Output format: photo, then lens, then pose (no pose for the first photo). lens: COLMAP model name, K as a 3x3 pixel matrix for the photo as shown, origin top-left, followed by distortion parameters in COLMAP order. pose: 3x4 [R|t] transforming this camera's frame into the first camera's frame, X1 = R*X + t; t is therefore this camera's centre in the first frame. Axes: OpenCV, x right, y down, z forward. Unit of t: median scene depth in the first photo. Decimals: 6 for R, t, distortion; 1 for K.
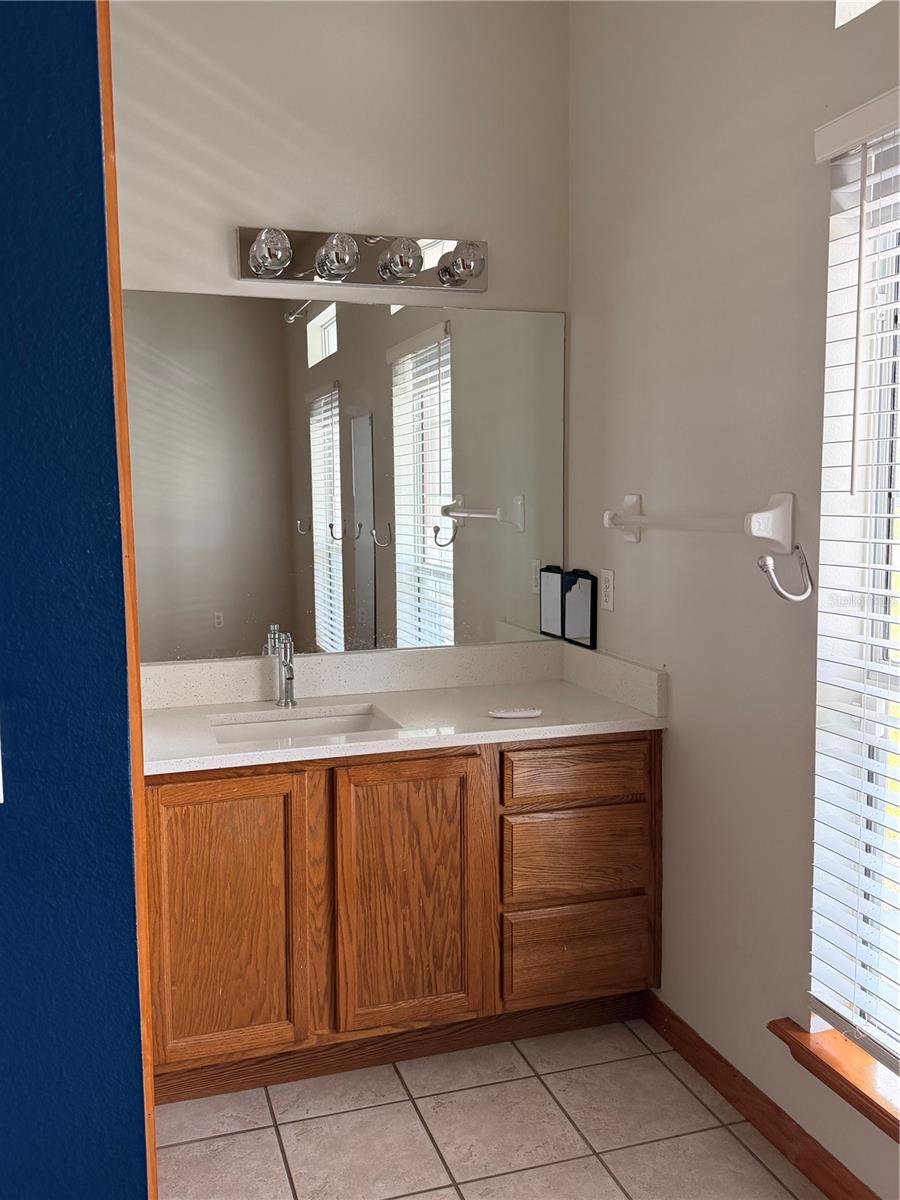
lens RADIAL K [[1044.5, 0, 449.5], [0, 1044.5, 598.3], [0, 0, 1]] dist [0.053018, 0.002353]
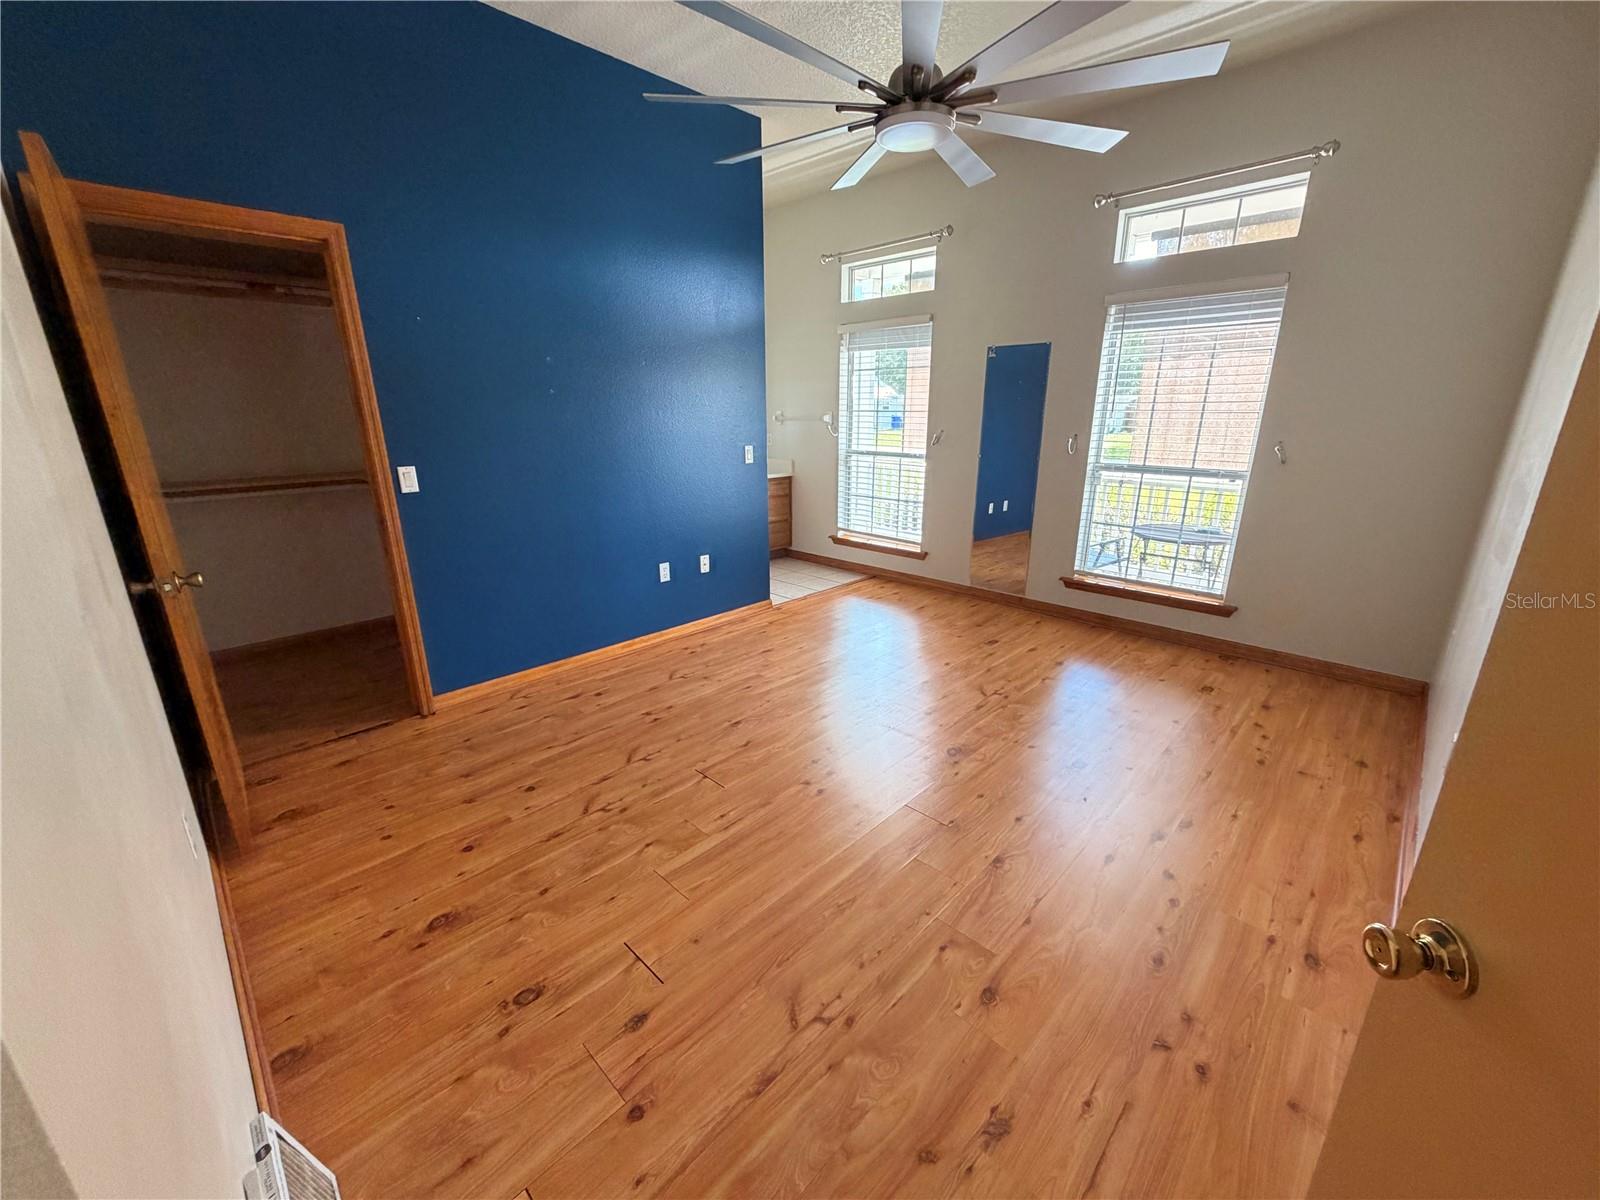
lens RADIAL K [[632.5, 0, 798.8], [0, 632.5, 598.7], [0, 0, 1]] dist [-0.001276, -0.000089]
pose [[0.889942, -0.123692, 0.438980, -0.824148], [0.040832, 0.980264, 0.193430, 0.118658], [-0.454242, -0.154217, 0.877429, -1.064260]]
